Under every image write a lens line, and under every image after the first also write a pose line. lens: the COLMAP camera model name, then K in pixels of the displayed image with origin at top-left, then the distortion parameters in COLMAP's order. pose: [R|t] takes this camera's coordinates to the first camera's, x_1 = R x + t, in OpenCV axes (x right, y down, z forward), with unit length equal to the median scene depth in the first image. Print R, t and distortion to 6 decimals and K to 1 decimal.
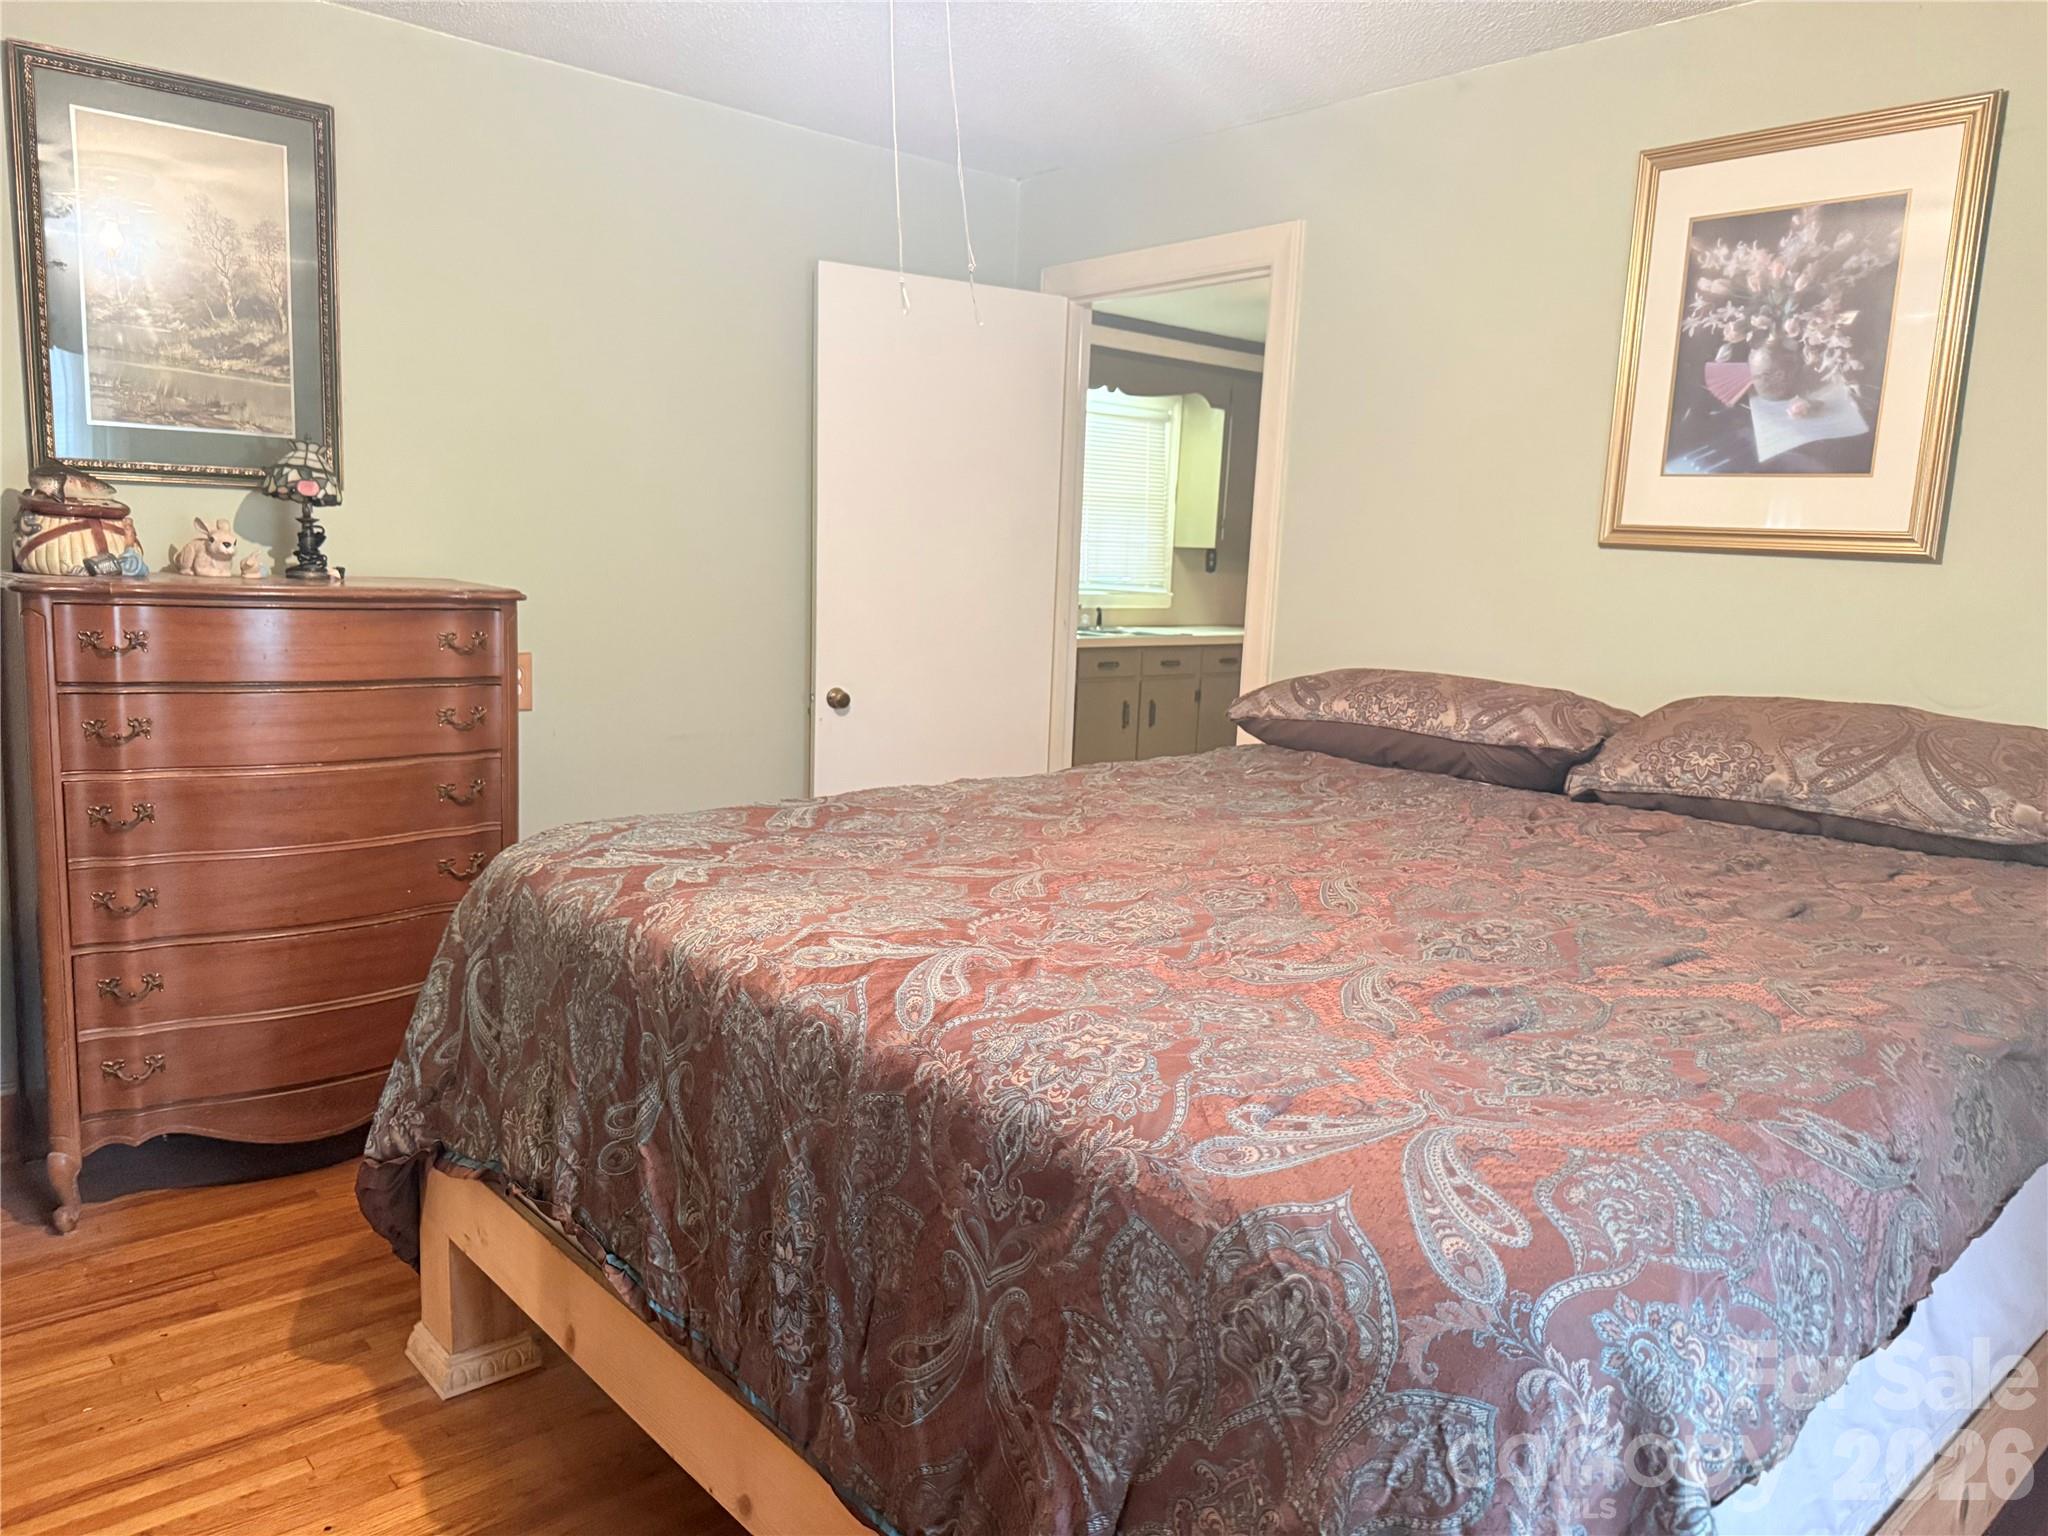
lens RADIAL K [[1461.3, 0, 1019.9], [0, 1461.3, 760.0], [0, 0, 1]] dist [0.036568, -0.040516]
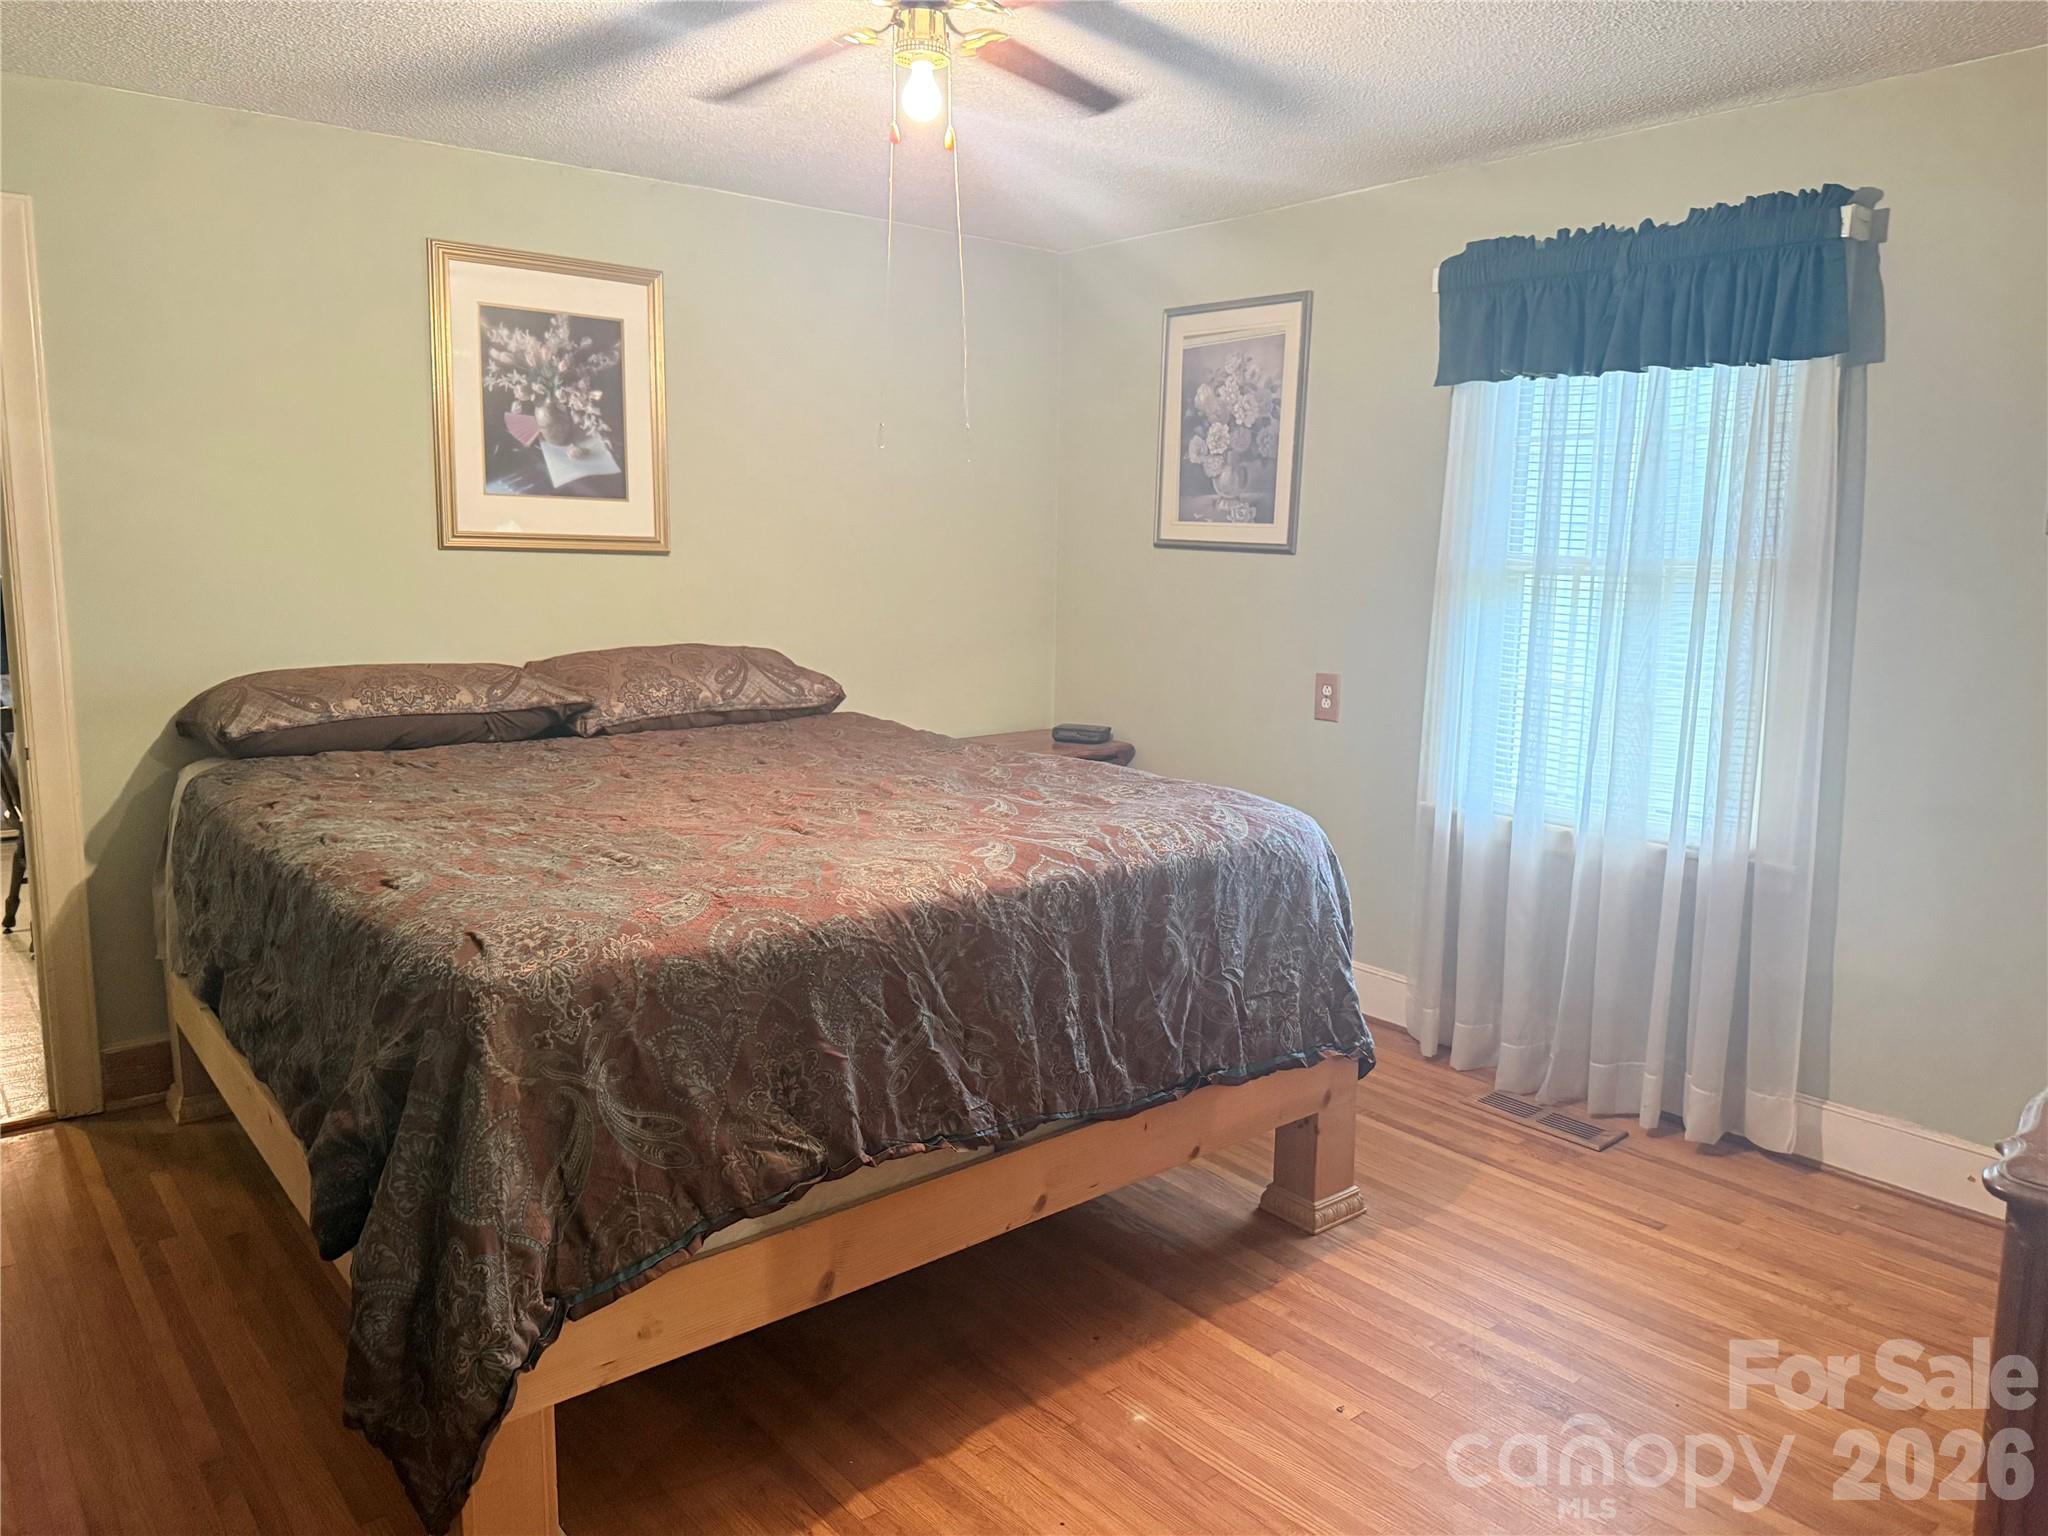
lens RADIAL K [[1461.3, 0, 1019.9], [0, 1461.3, 760.0], [0, 0, 1]] dist [0.036568, -0.040516]
pose [[0.062592, -0.186599, 0.980440, -0.927713], [0.135264, 0.974889, 0.176907, -0.137102], [-0.988831, 0.121545, 0.086260, 0.466572]]
